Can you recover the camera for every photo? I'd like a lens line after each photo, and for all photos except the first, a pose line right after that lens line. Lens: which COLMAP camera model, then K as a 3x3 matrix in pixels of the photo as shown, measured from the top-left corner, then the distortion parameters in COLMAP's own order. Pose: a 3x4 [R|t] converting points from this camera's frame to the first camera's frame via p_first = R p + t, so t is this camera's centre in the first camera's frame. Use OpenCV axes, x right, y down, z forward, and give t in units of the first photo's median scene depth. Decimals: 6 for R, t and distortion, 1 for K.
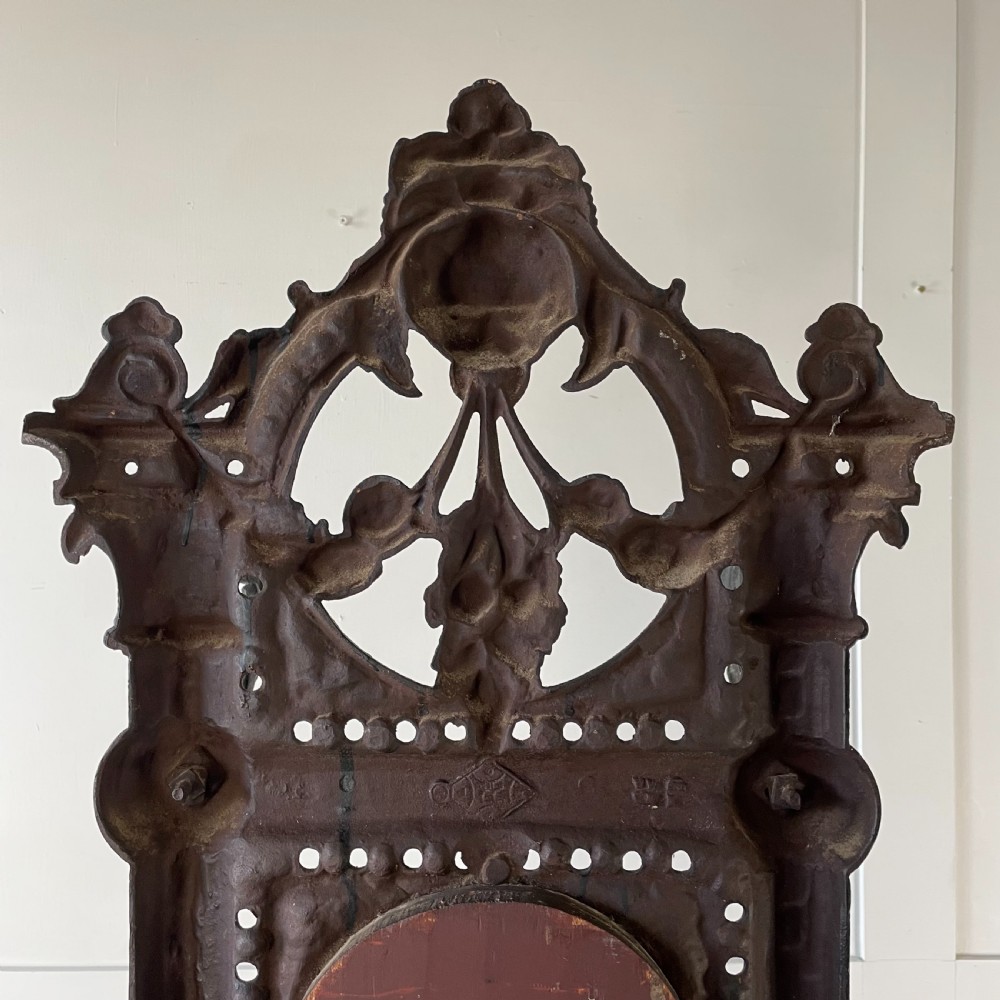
lens RADIAL K [[1012.5, 0, 503.7], [0, 1012.5, 496.7], [0, 0, 1]] dist [0.106455, -0.171320]
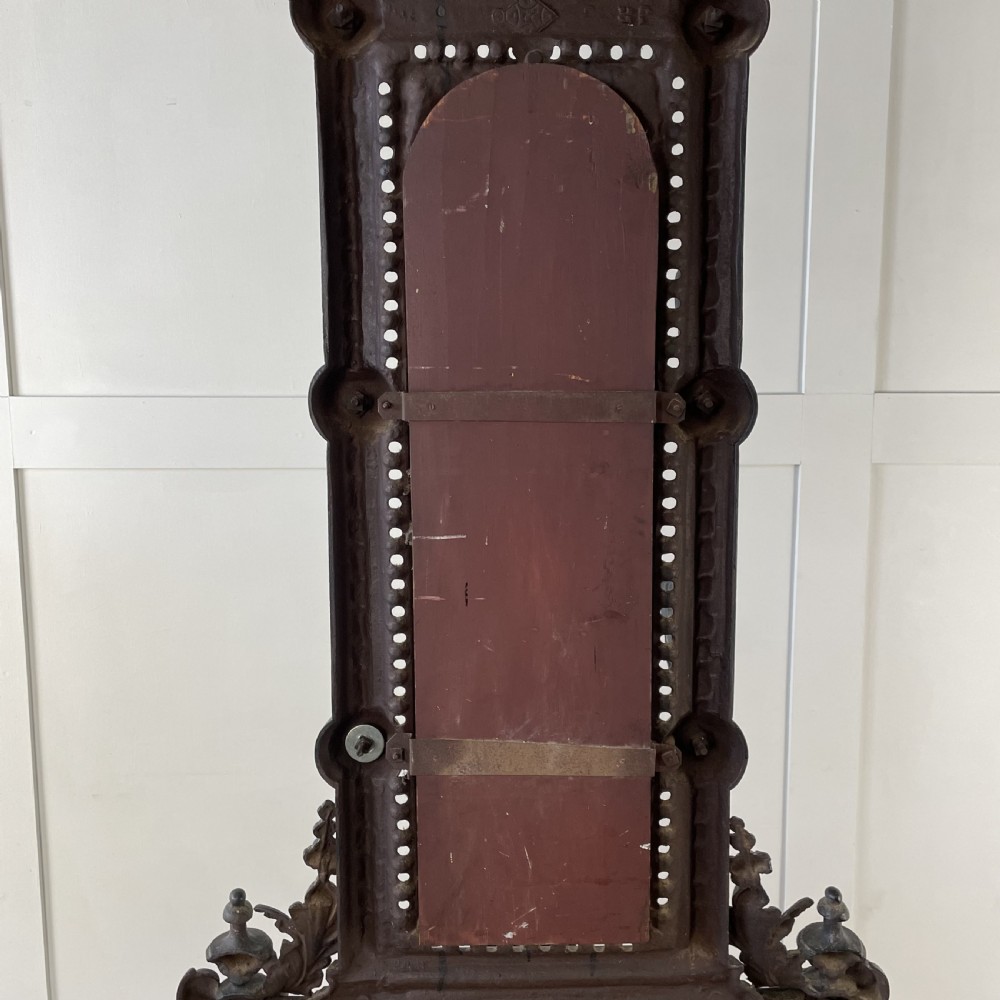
lens RADIAL K [[1012.5, 0, 503.7], [0, 1012.5, 496.7], [0, 0, 1]] dist [0.106455, -0.171320]
pose [[0.999725, -0.009664, -0.021374, -0.026619], [0.012989, 0.986806, 0.161383, 0.782779], [0.019533, -0.161616, 0.986660, -0.731896]]
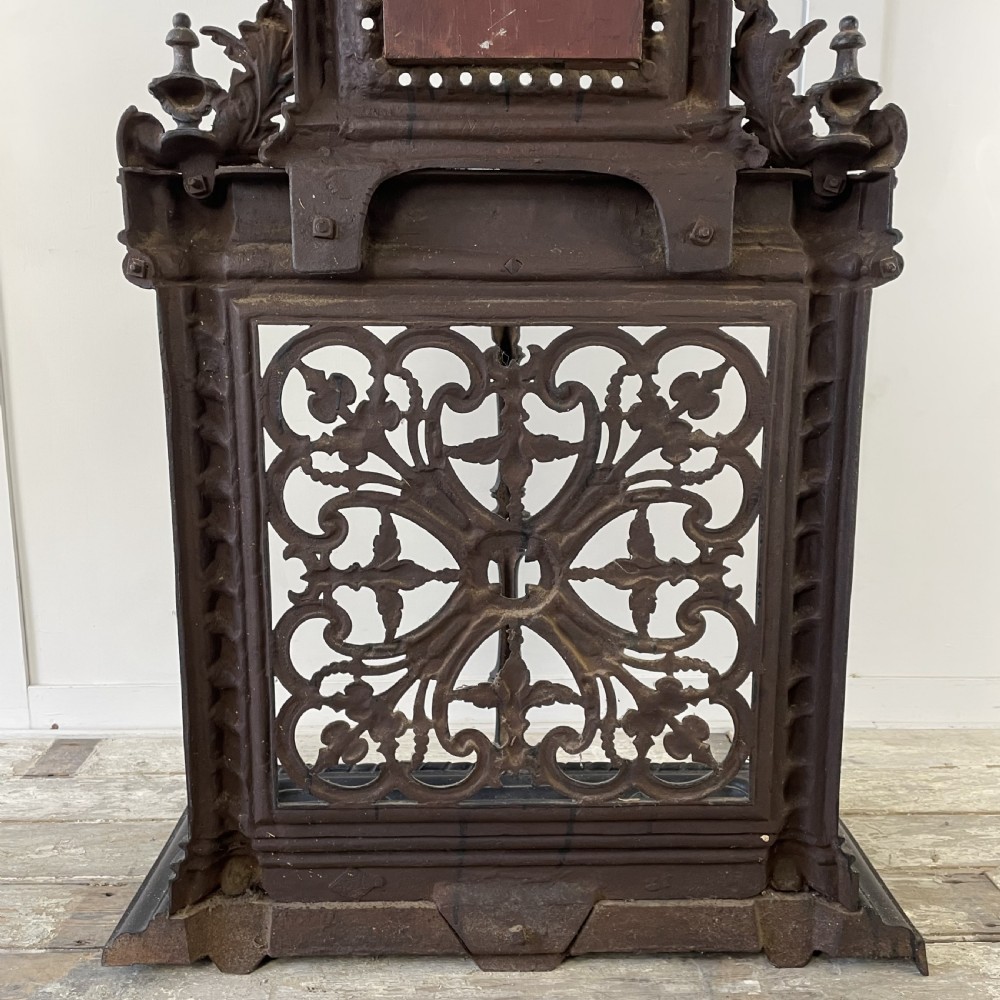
lens RADIAL K [[1012.5, 0, 503.7], [0, 1012.5, 496.7], [0, 0, 1]] dist [0.106455, -0.171320]
pose [[0.999787, -0.001031, -0.020598, -0.001327], [0.005537, 0.975495, 0.219953, 2.167792], [0.019866, -0.220020, 0.975293, -0.804256]]
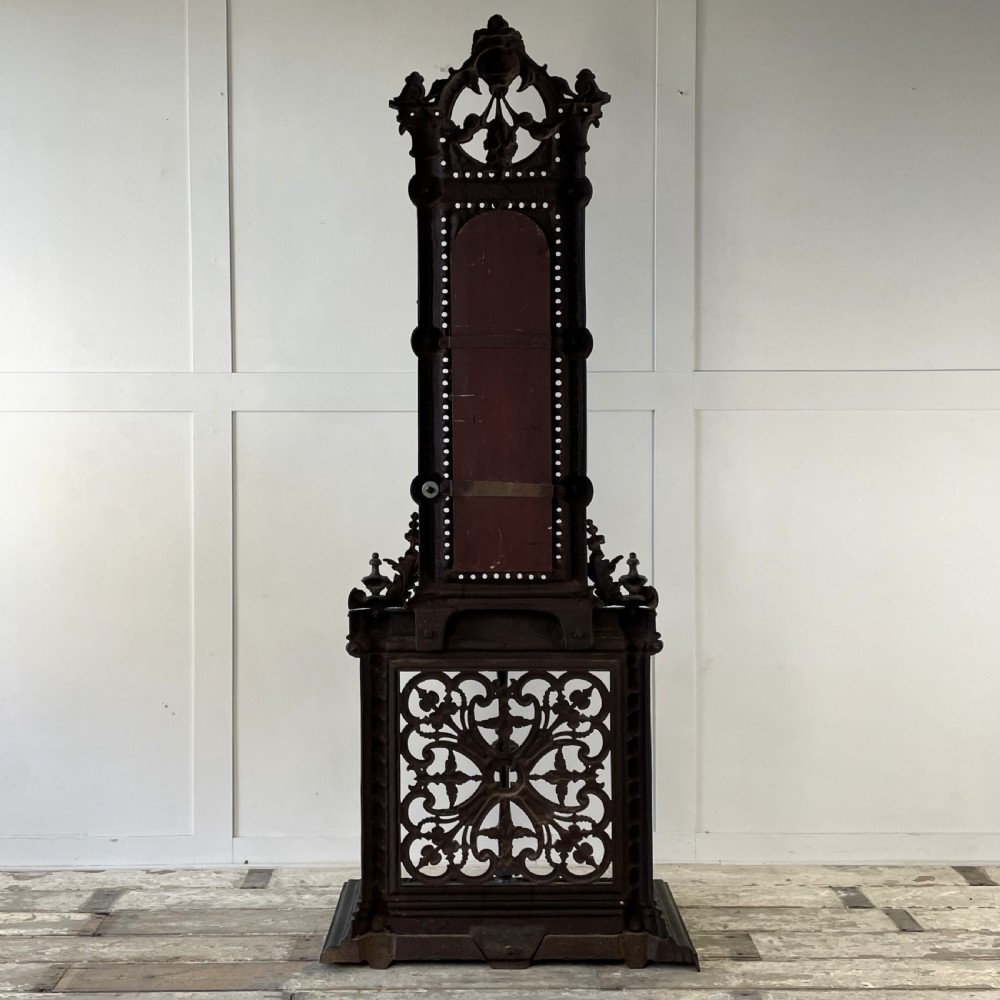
lens RADIAL K [[1035.9, 0, 480.3], [0, 1035.9, 474.3], [0, 0, 1]] dist [0.122881, -0.217547]
pose [[0.999013, -0.012150, -0.042722, 0.075066], [0.013980, 0.998986, 0.042790, 1.265199], [0.042159, -0.043345, 0.998170, -3.326148]]
